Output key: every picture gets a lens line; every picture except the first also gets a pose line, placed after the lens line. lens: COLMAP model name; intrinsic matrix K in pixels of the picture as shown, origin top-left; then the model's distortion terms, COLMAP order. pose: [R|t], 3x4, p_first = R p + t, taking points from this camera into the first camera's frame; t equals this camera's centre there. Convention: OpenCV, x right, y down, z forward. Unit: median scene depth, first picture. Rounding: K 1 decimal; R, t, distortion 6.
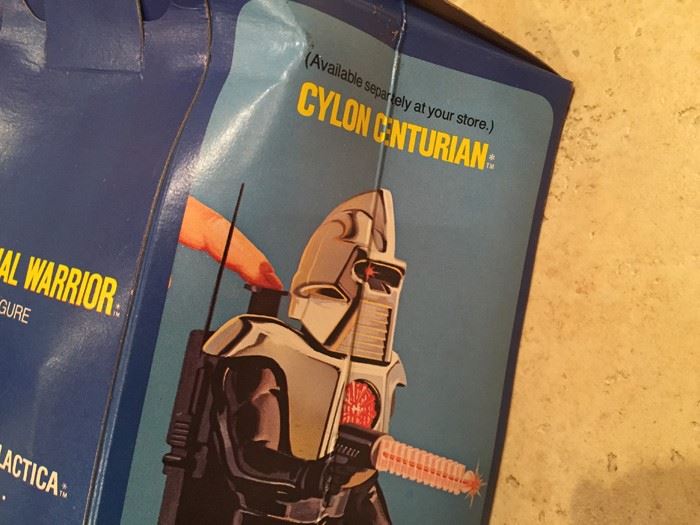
lens RADIAL K [[610.0, 0, 347.6], [0, 610.0, 258.7], [0, 0, 1]] dist [0.084735, -0.143806]
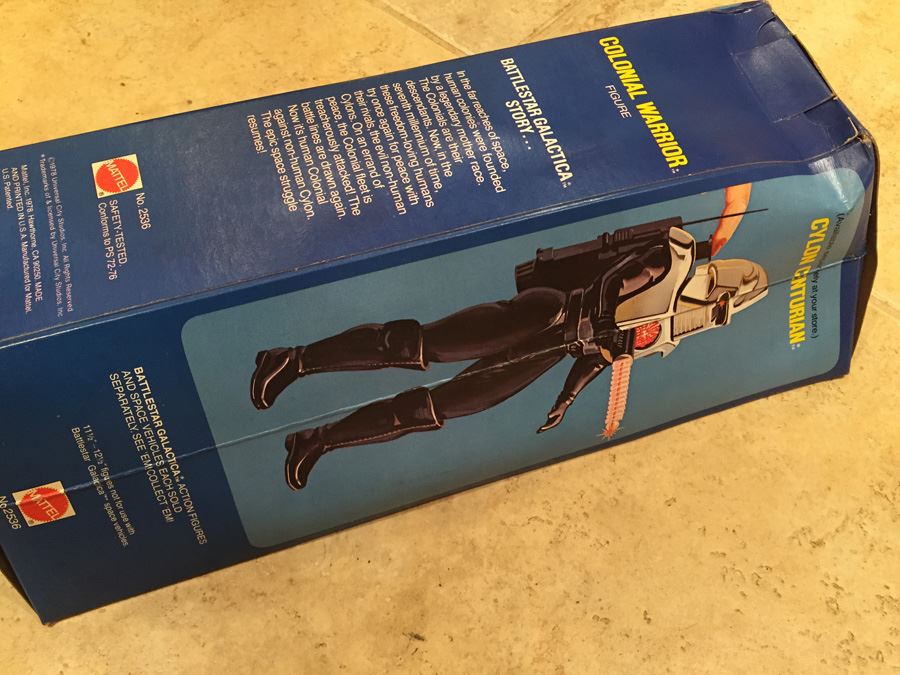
lens RADIAL K [[784.3, 0, 446.9], [0, 784.3, 332.7], [0, 0, 1]] dist [0.084735, -0.143806]
pose [[0.418065, 0.903330, 0.096004, -0.399484], [-0.882428, 0.428928, -0.193238, 1.106398], [-0.215737, -0.003931, 0.976444, -0.854988]]
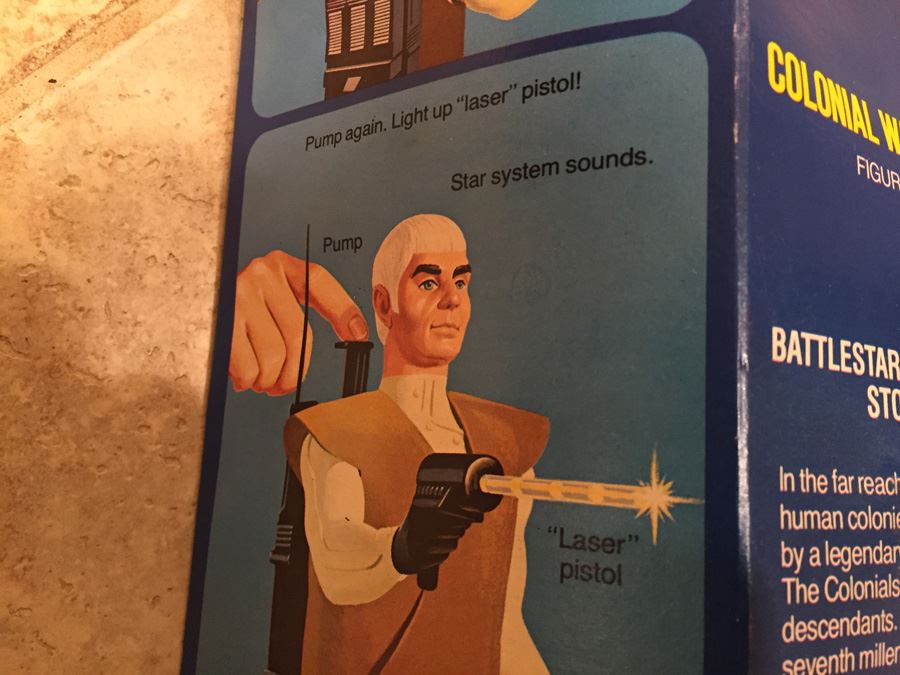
lens RADIAL K [[784.3, 0, 446.9], [0, 784.3, 332.7], [0, 0, 1]] dist [0.084735, -0.143806]
pose [[0.422994, -0.029341, 0.905657, -1.612984], [0.041581, 0.999051, 0.012946, 0.230860], [-0.905178, 0.032182, 0.423813, 1.091319]]
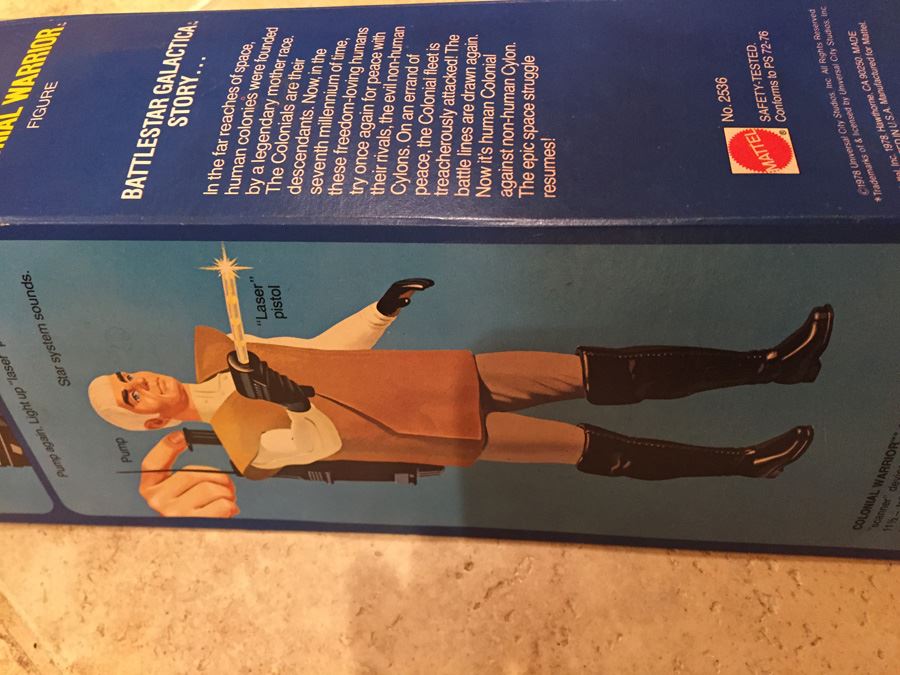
lens RADIAL K [[784.3, 0, 446.9], [0, 784.3, 332.7], [0, 0, 1]] dist [0.084735, -0.143806]
pose [[-0.099393, -0.464458, 0.880000, -2.059872], [0.993737, -0.091727, 0.063826, 0.670407], [0.051075, 0.880832, 0.470666, 0.745419]]
